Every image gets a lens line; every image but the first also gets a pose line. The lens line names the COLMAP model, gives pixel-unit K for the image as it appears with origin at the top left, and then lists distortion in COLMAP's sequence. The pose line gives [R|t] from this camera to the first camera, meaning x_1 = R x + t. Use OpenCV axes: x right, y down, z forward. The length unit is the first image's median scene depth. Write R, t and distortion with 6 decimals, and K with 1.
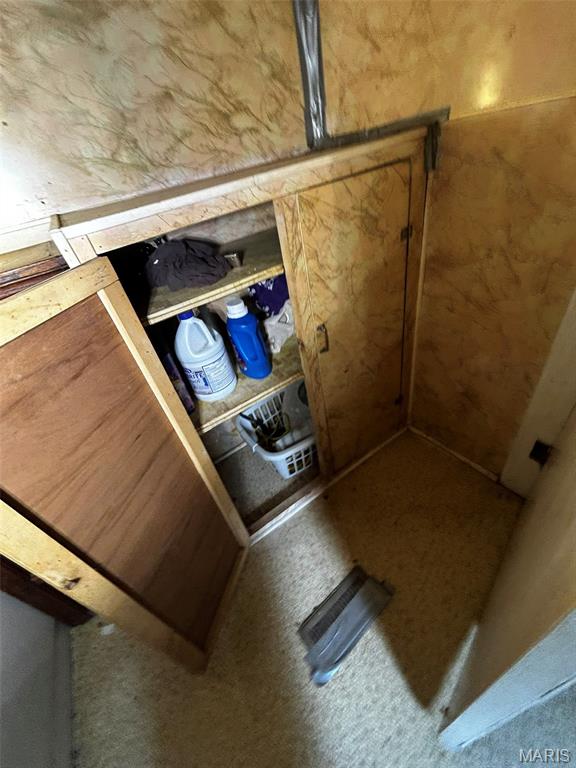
lens RADIAL K [[313.6, 0, 287.1], [0, 313.6, 385.9], [0, 0, 1]] dist [0.003178, -0.000789]
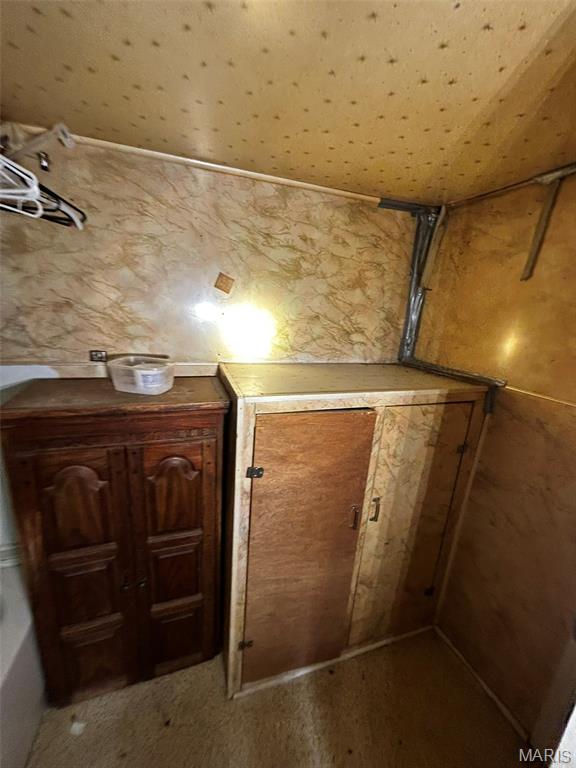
lens RADIAL K [[313.6, 0, 288.2], [0, 313.6, 384.6], [0, 0, 1]] dist [0.003178, -0.000789]
pose [[0.935893, 0.301628, -0.182001, -0.113818], [-0.348230, 0.870244, -0.348441, -0.031588], [0.053285, 0.389482, 0.919491, -0.277385]]
